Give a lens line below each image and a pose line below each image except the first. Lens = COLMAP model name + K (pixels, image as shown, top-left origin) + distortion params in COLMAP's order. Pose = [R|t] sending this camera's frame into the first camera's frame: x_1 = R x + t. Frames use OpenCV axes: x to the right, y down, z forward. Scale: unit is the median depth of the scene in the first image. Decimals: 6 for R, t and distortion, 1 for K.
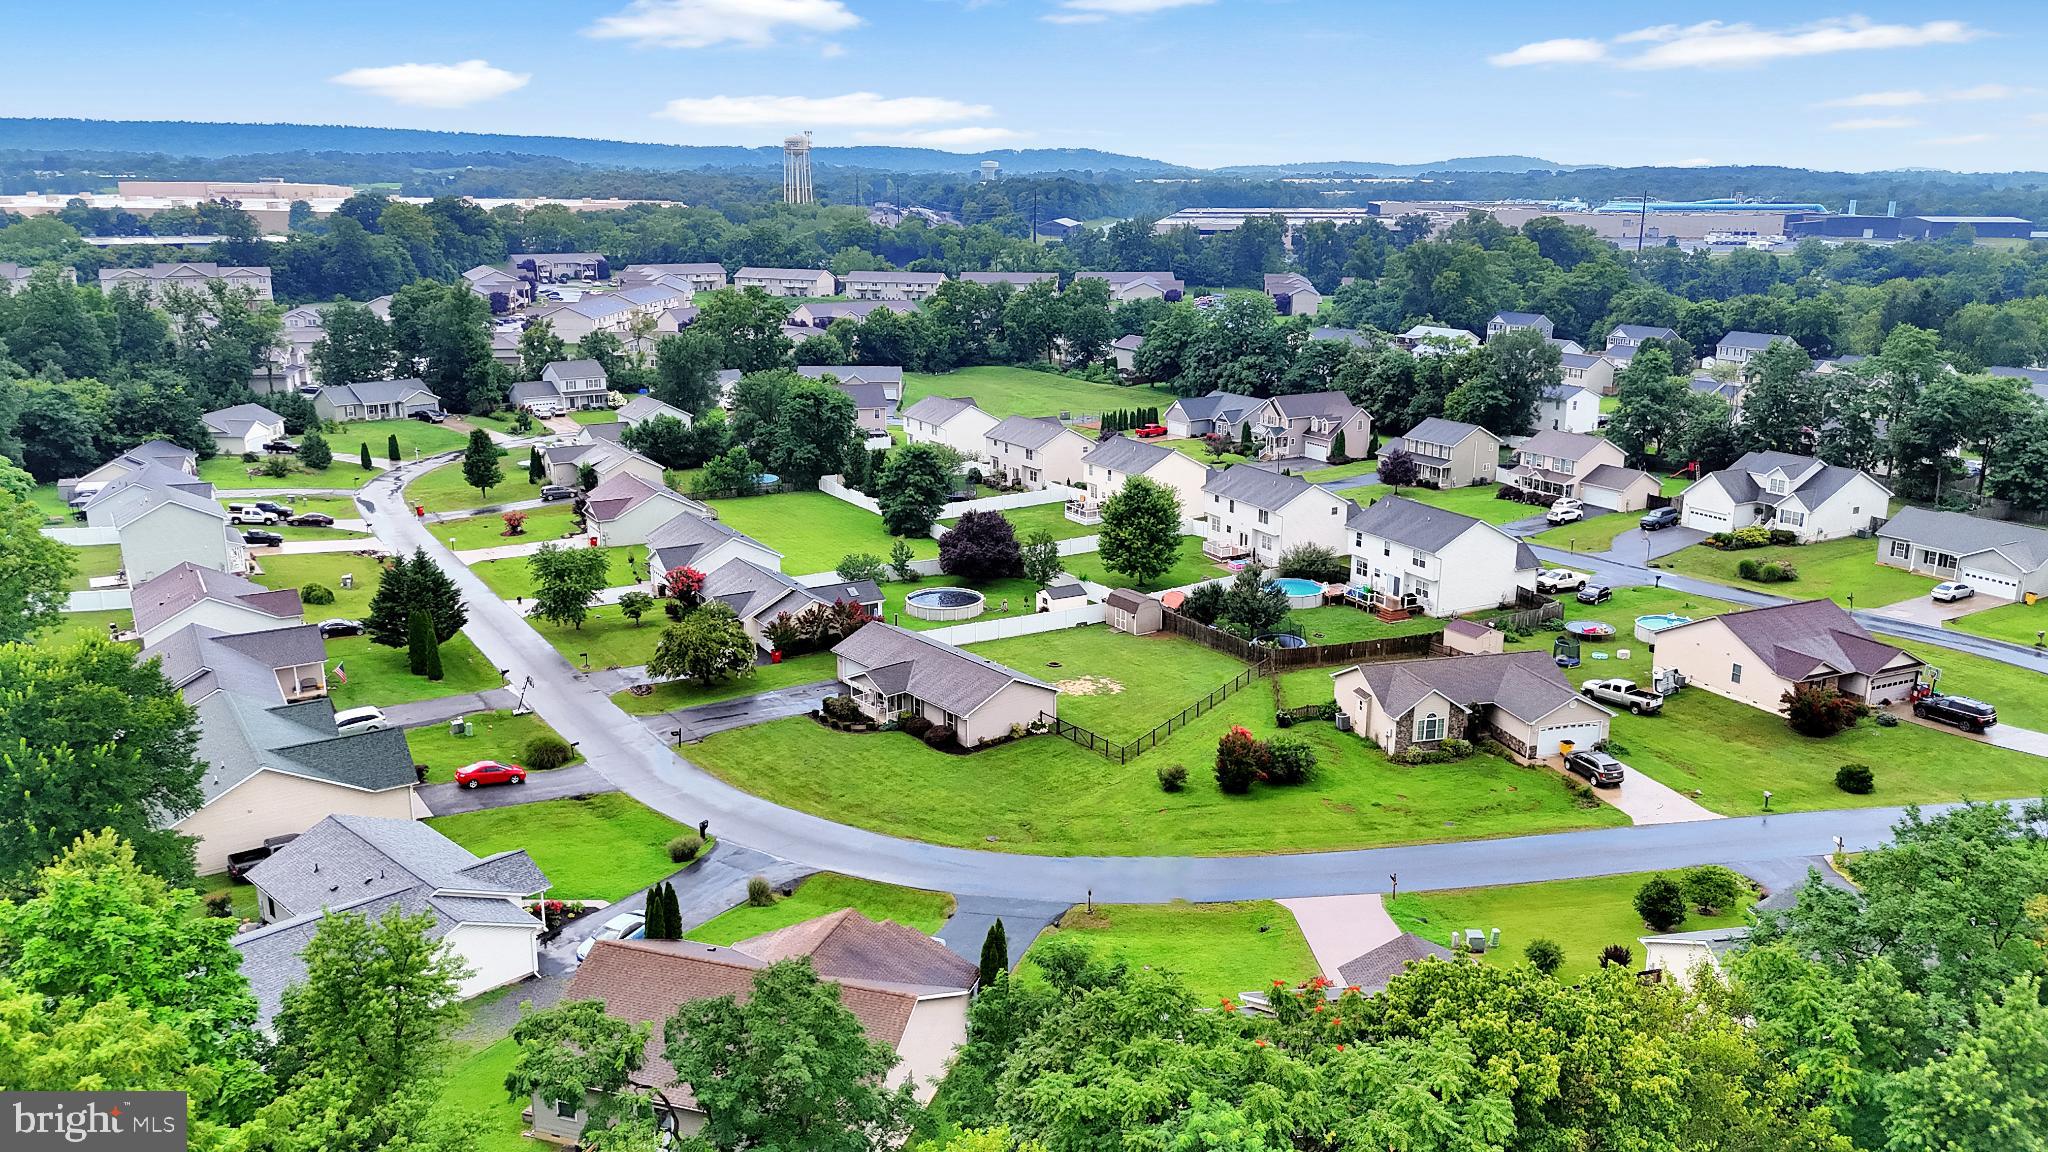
lens RADIAL K [[1470.1, 0, 1029.1], [0, 1470.1, 546.4], [0, 0, 1]] dist [0.111475, -0.001117]
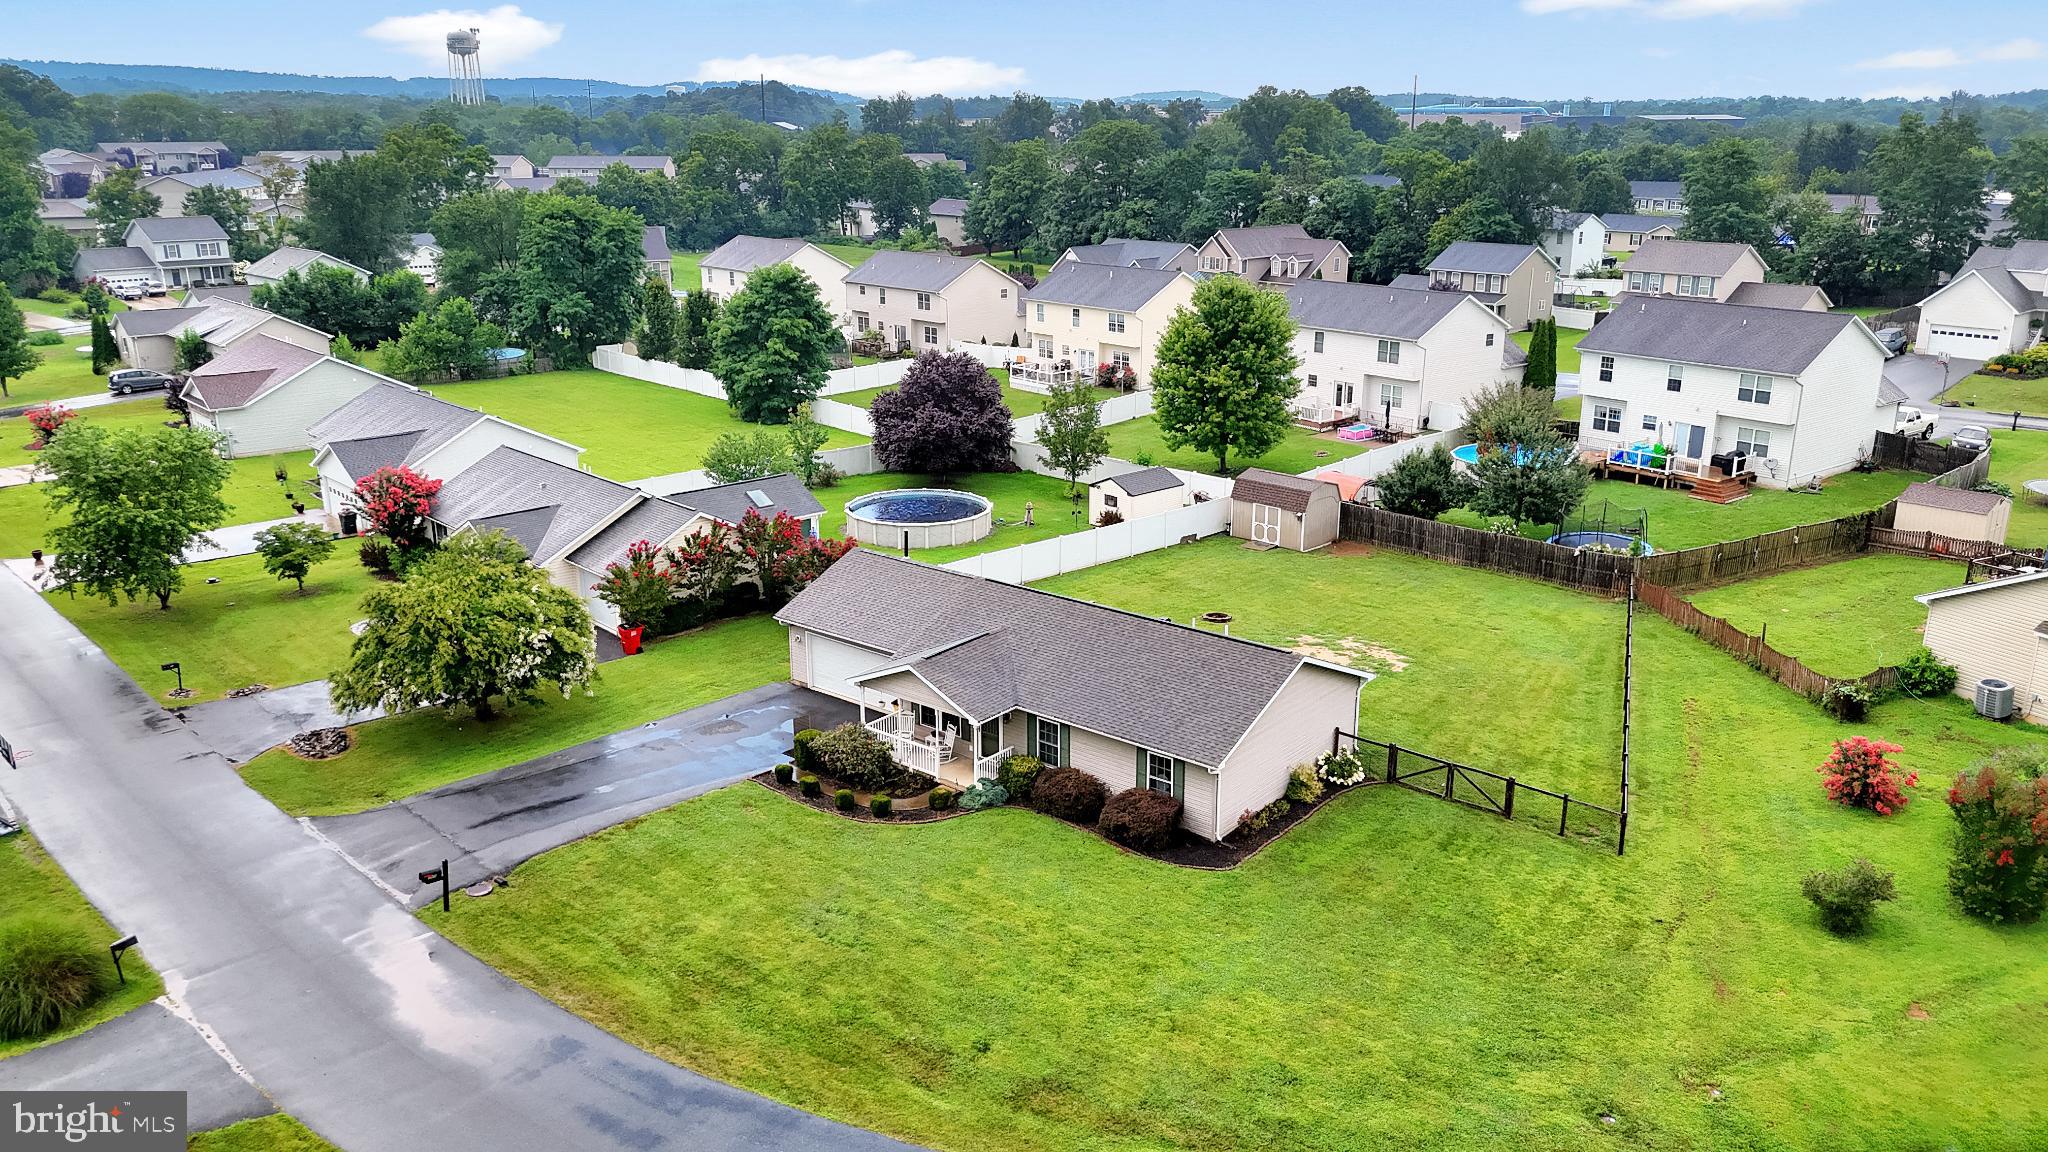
lens RADIAL K [[1511.1, 0, 1027.1], [0, 1511.1, 571.2], [0, 0, 1]] dist [0.045306, -0.007572]
pose [[0.981653, -0.061748, 0.180399, -0.120292], [0.051907, 0.996921, 0.058777, 0.028842], [-0.183473, -0.048335, 0.981836, 0.463927]]
